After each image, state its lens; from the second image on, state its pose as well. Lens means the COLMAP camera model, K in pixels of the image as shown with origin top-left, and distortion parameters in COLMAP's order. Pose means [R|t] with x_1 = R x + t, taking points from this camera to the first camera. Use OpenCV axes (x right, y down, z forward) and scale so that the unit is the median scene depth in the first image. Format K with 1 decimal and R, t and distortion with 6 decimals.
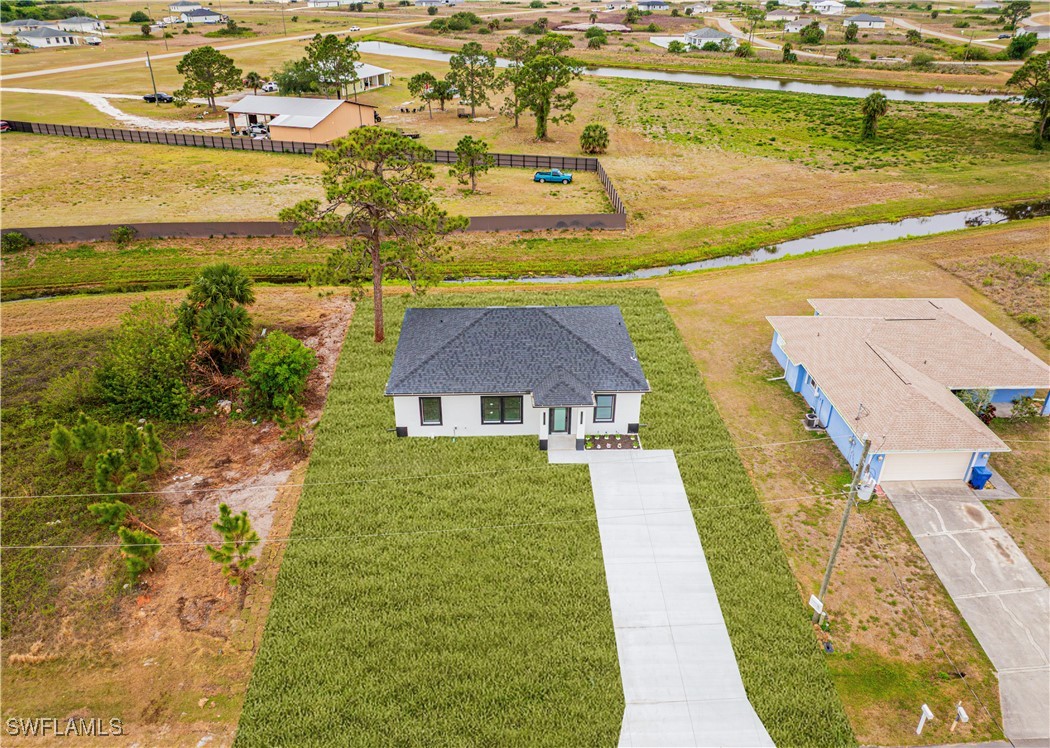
lens RADIAL K [[732.4, 0, 526.1], [0, 732.4, 417.6], [0, 0, 1]] dist [-0.046957, 0.018137]
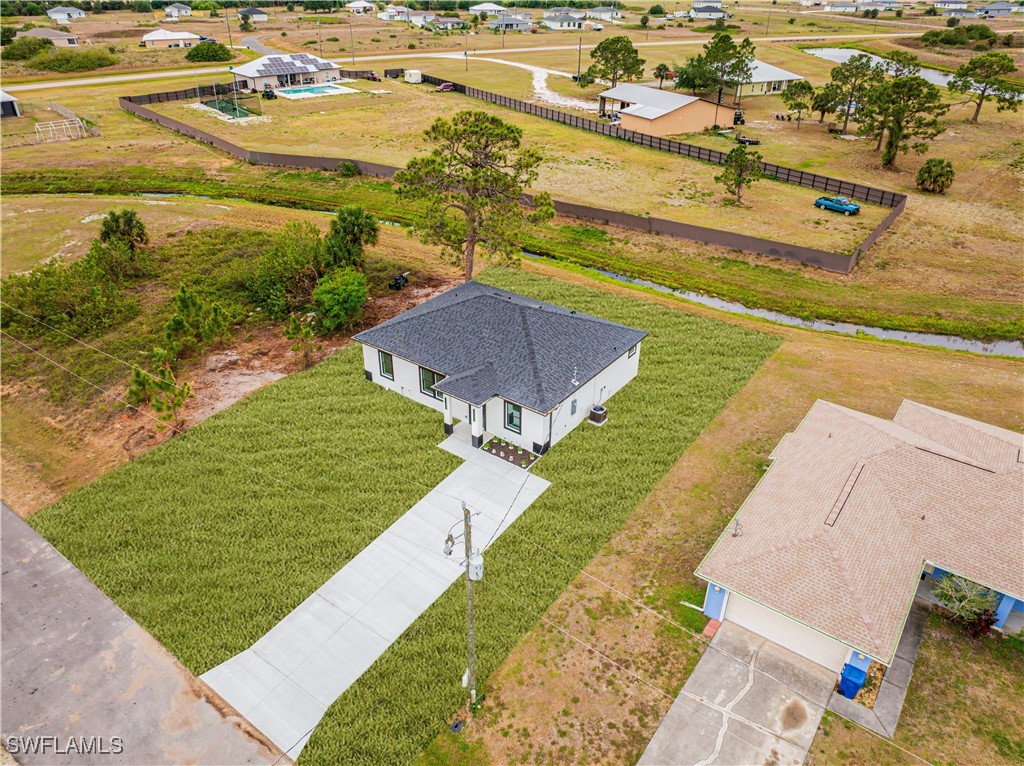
lens RADIAL K [[707.3, 0, 513.8], [0, 707.3, 397.2], [0, 0, 1]] dist [-0.040717, 0.005880]
pose [[0.782539, 0.328502, -0.528884, 0.541328], [-0.332659, 0.938664, 0.090822, -0.112039], [0.526280, 0.104866, 0.843820, 0.181126]]
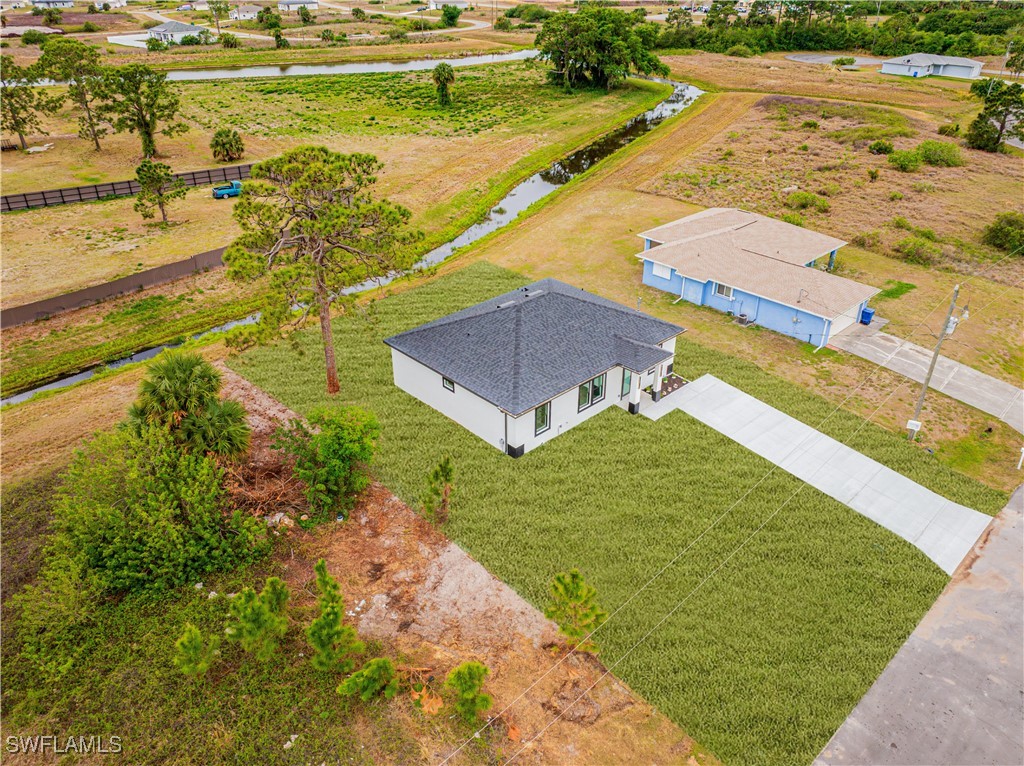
lens RADIAL K [[727.3, 0, 507.9], [0, 727.3, 405.6], [0, 0, 1]] dist [-0.034373, -0.006217]
pose [[0.757530, -0.352388, 0.549519, -0.612715], [0.350566, 0.929705, 0.112922, -0.132576], [-0.550683, 0.107101, 0.827815, 0.208272]]
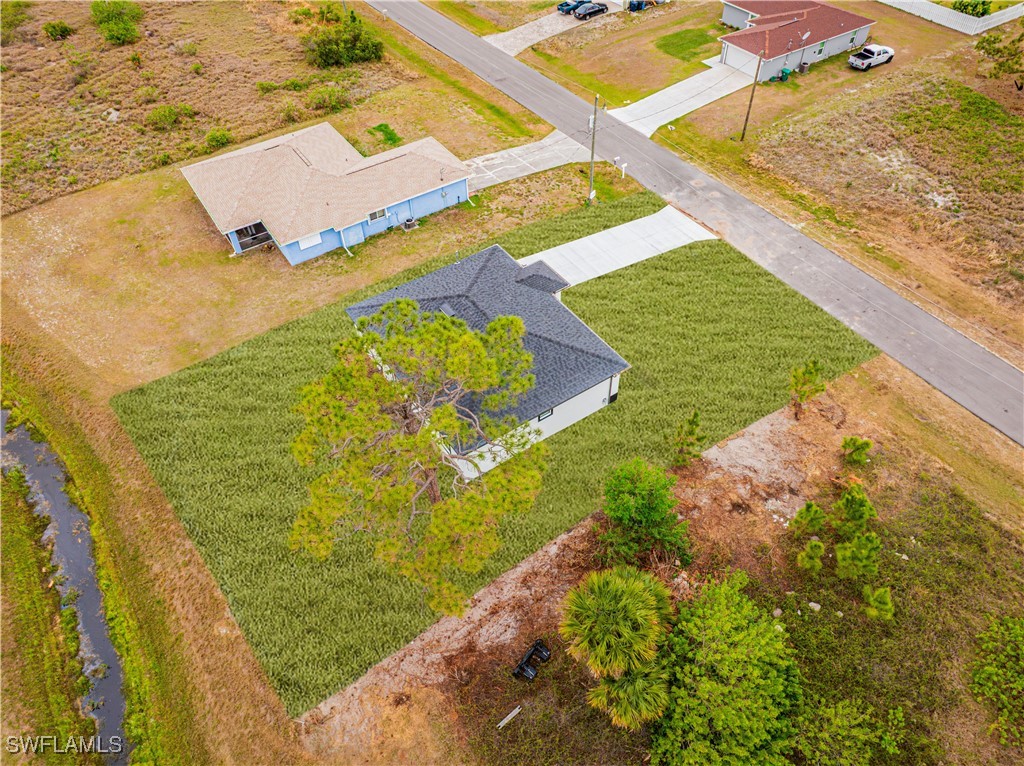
lens RADIAL K [[707.3, 0, 513.8], [0, 707.3, 397.2], [0, 0, 1]] dist [-0.040717, 0.005880]
pose [[-0.521890, -0.632024, 0.572868, -0.637496], [0.466912, 0.350383, 0.811927, -0.823507], [-0.713880, 0.691215, 0.112238, 0.902868]]
